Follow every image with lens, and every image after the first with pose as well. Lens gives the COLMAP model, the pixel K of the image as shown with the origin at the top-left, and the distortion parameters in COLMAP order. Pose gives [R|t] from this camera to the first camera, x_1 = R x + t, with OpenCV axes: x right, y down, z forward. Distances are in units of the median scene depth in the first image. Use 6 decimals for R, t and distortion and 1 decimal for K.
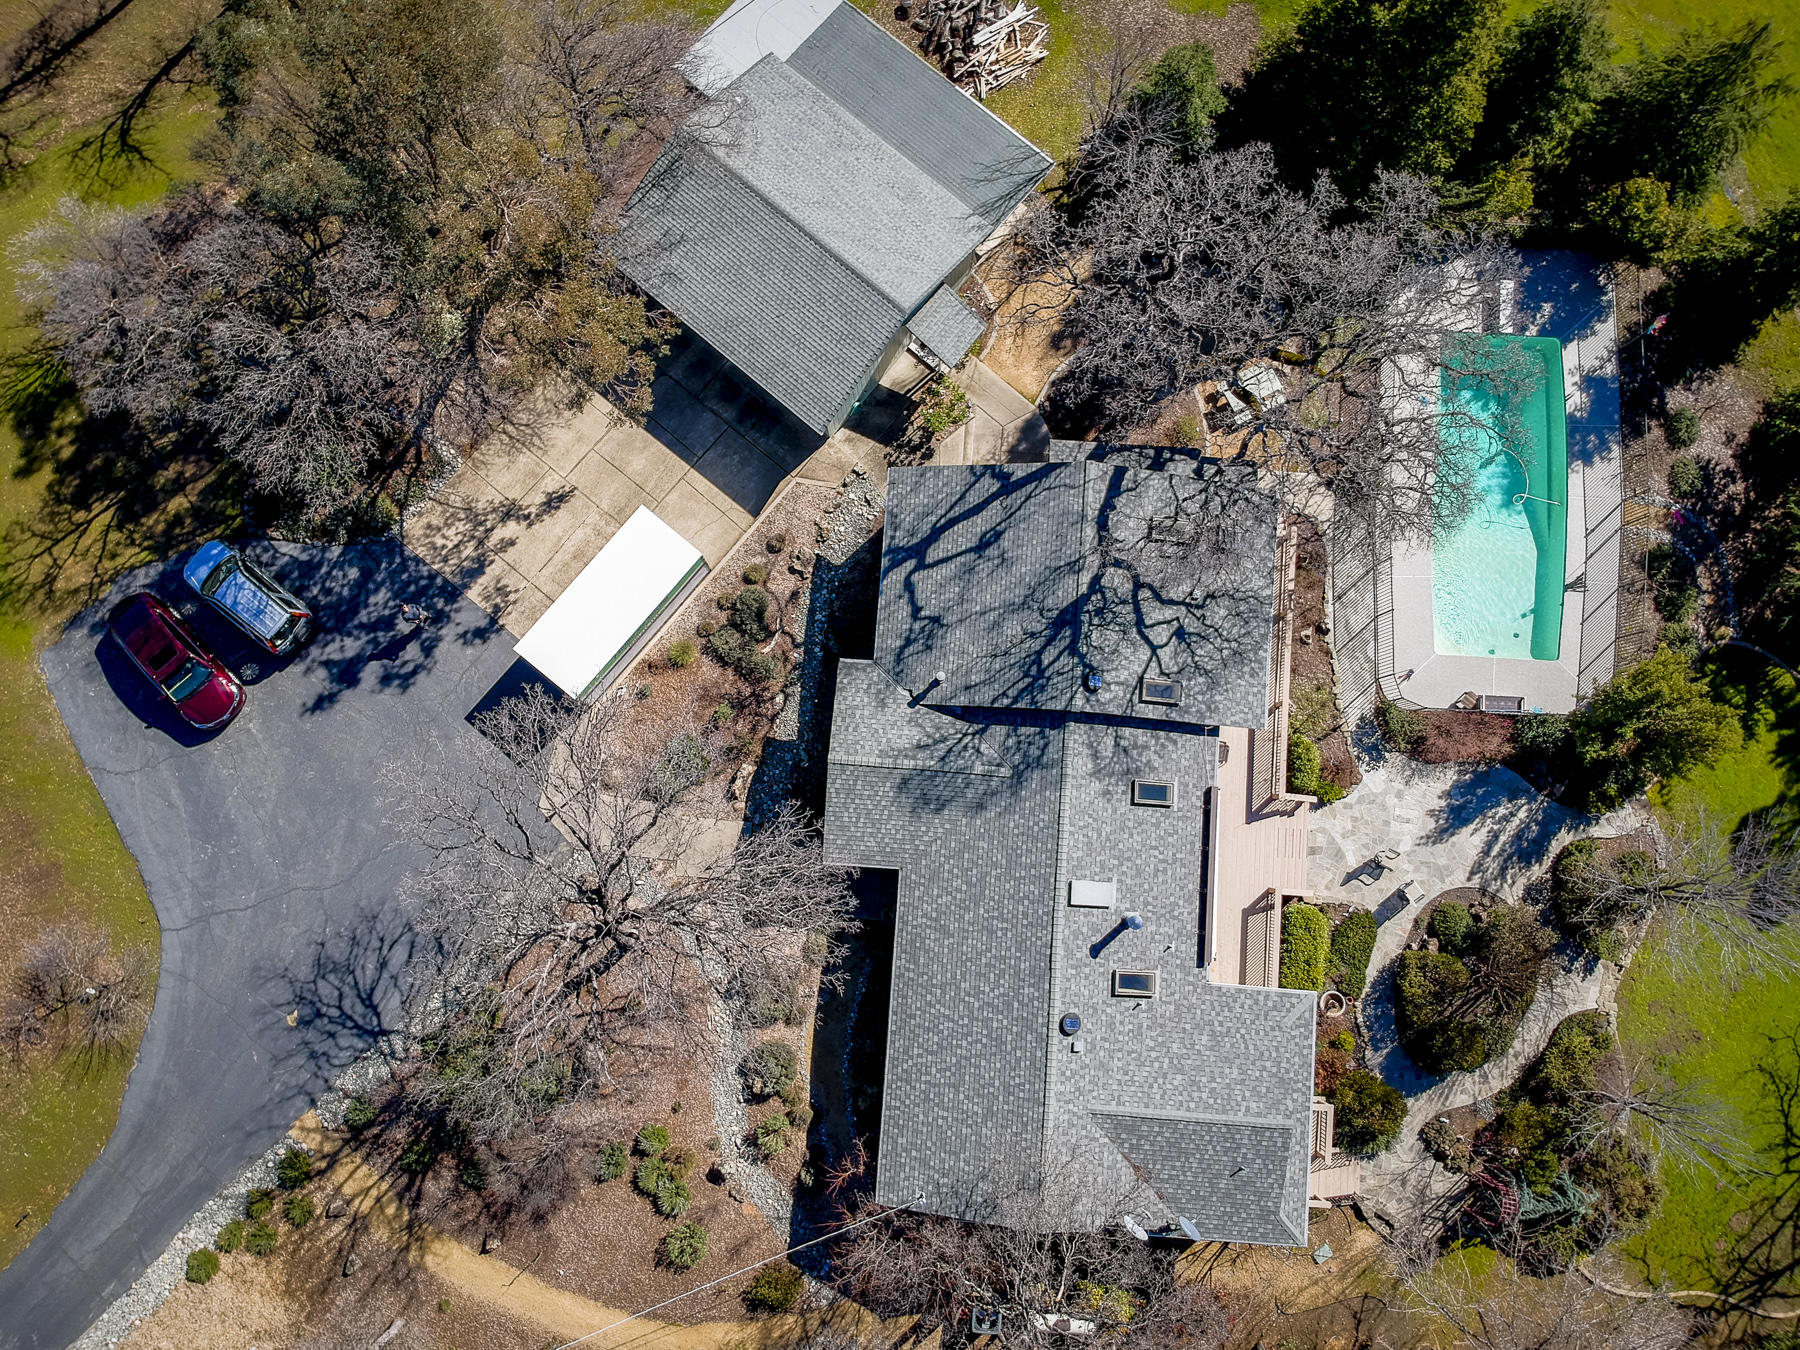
lens RADIAL K [[1414.0, 0, 1024.0], [0, 1414.0, 636.3], [0, 0, 1]] dist [0.071979, -0.213825]
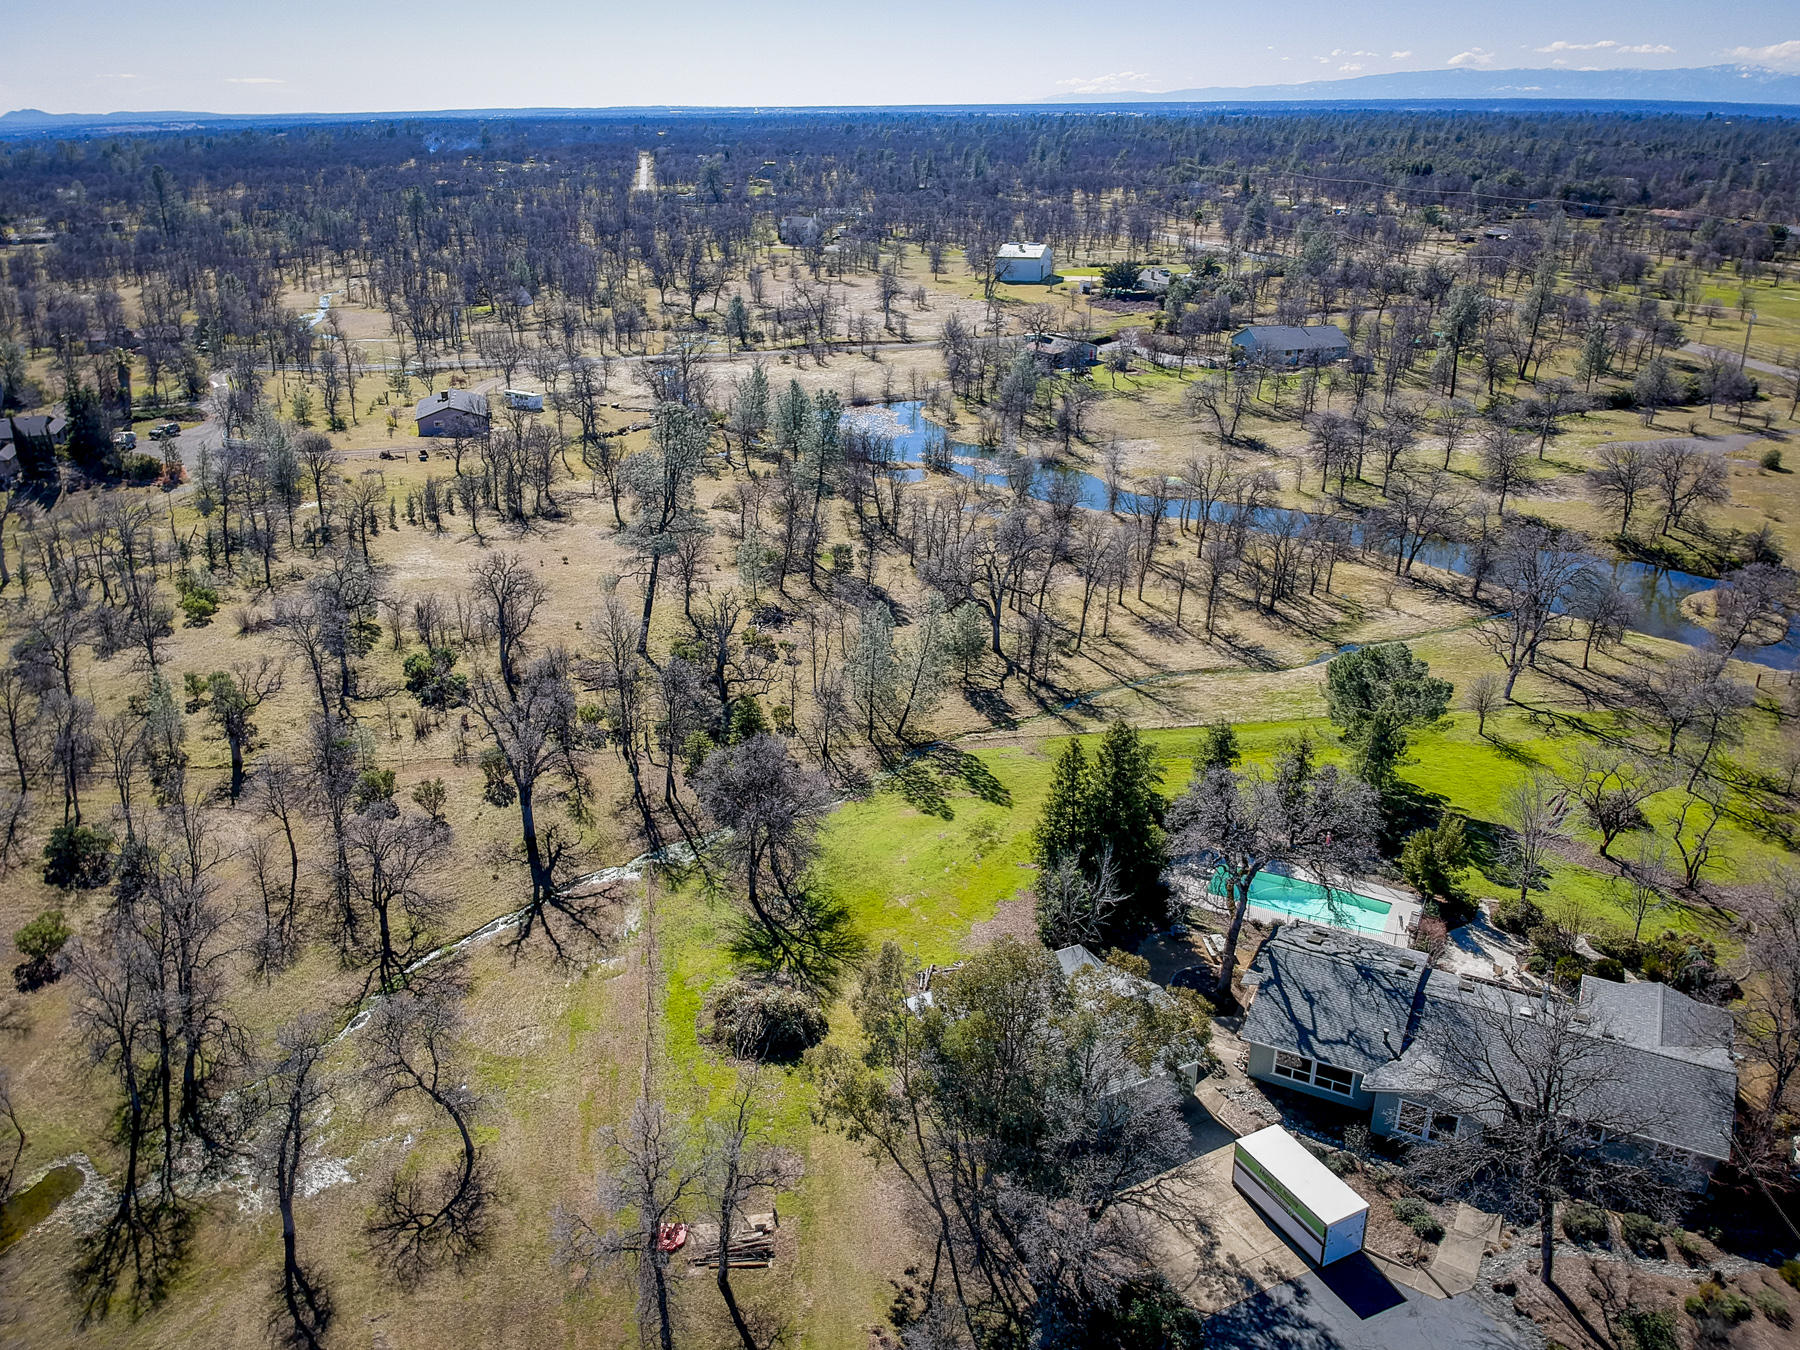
lens RADIAL K [[1362.5, 0, 910.5], [0, 1362.5, 631.6], [0, 0, 1]] dist [0.071774, -0.152142]
pose [[0.392739, -0.307777, 0.866619, -1.406231], [0.905637, 0.293309, -0.306254, -0.115728], [-0.159929, 0.905121, 0.393928, 0.039647]]
